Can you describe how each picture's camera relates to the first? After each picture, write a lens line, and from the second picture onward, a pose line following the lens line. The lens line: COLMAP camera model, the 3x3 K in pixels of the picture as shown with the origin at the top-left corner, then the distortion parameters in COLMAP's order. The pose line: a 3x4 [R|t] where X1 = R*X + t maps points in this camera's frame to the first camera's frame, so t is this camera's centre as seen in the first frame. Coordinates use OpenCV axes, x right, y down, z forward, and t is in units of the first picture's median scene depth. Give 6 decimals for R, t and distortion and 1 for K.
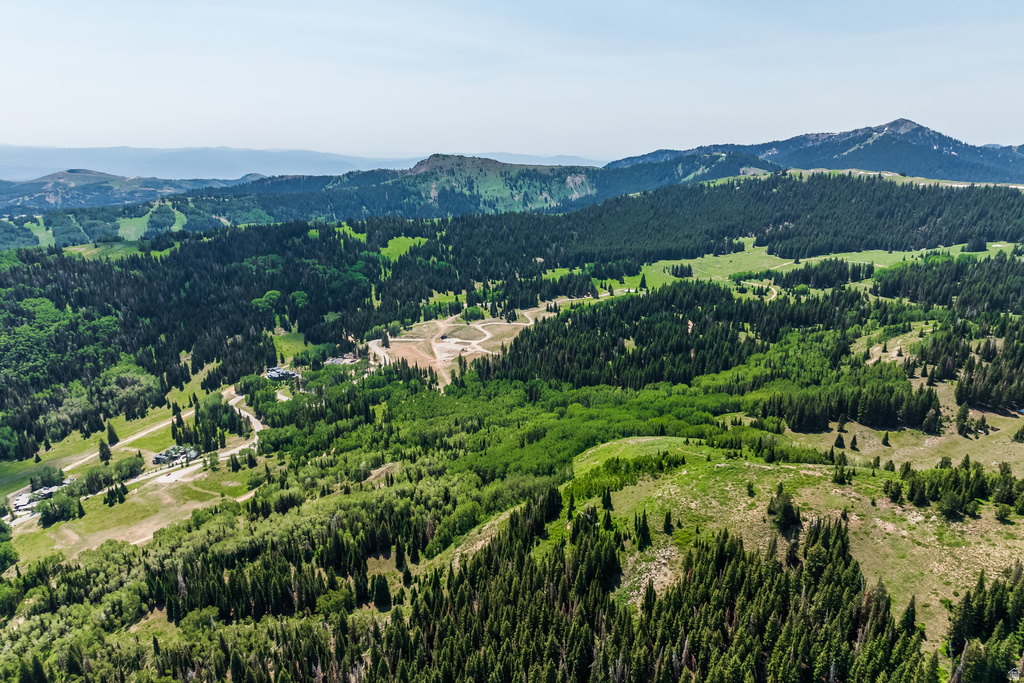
lens RADIAL K [[701.2, 0, 519.4], [0, 701.2, 377.2], [0, 0, 1]] dist [0.033233, -0.007077]
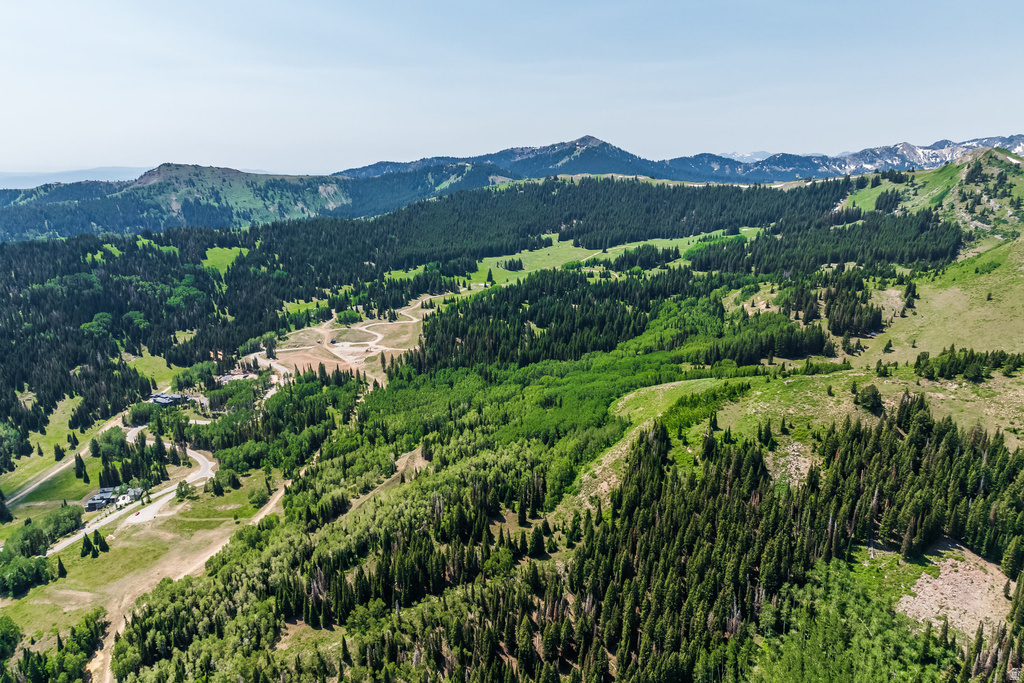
lens RADIAL K [[701.2, 0, 519.9], [0, 701.2, 371.5], [0, 0, 1]] dist [0.033233, -0.007077]
pose [[0.911897, -0.119993, 0.392487, -0.209582], [0.130109, 0.991499, 0.000833, 0.013260], [-0.389250, 0.050307, 0.919757, 0.002538]]
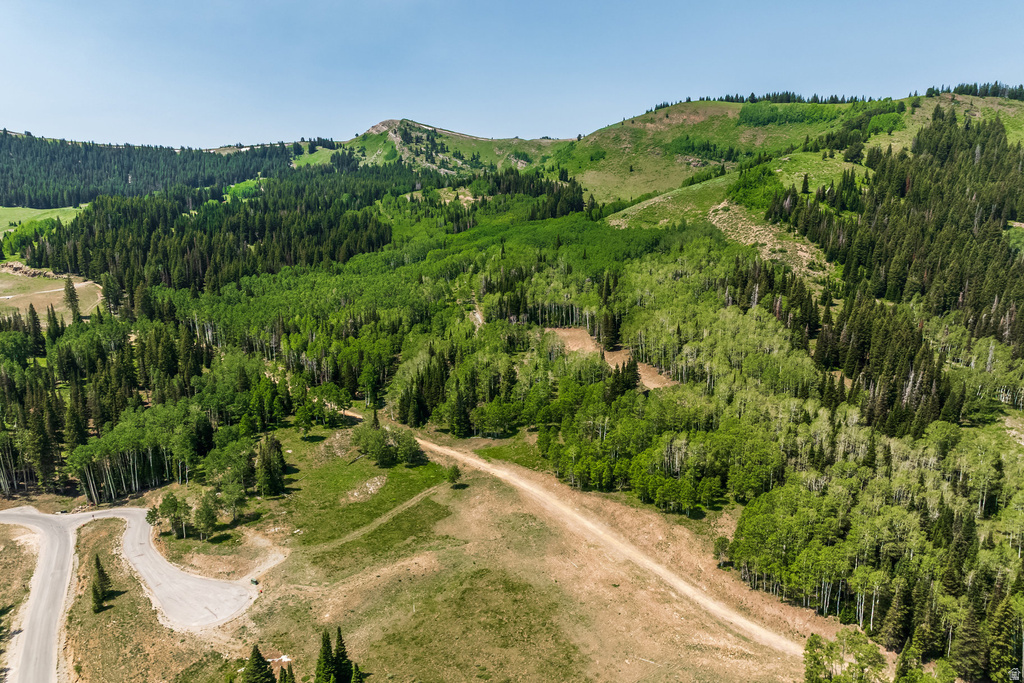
lens RADIAL K [[701.2, 0, 515.0], [0, 701.2, 357.4], [0, 0, 1]] dist [0.033233, -0.007077]
pose [[0.101635, -0.204895, 0.973493, -0.383717], [0.323954, 0.932039, 0.162348, 0.028200], [-0.940598, 0.298867, 0.161105, 0.445047]]
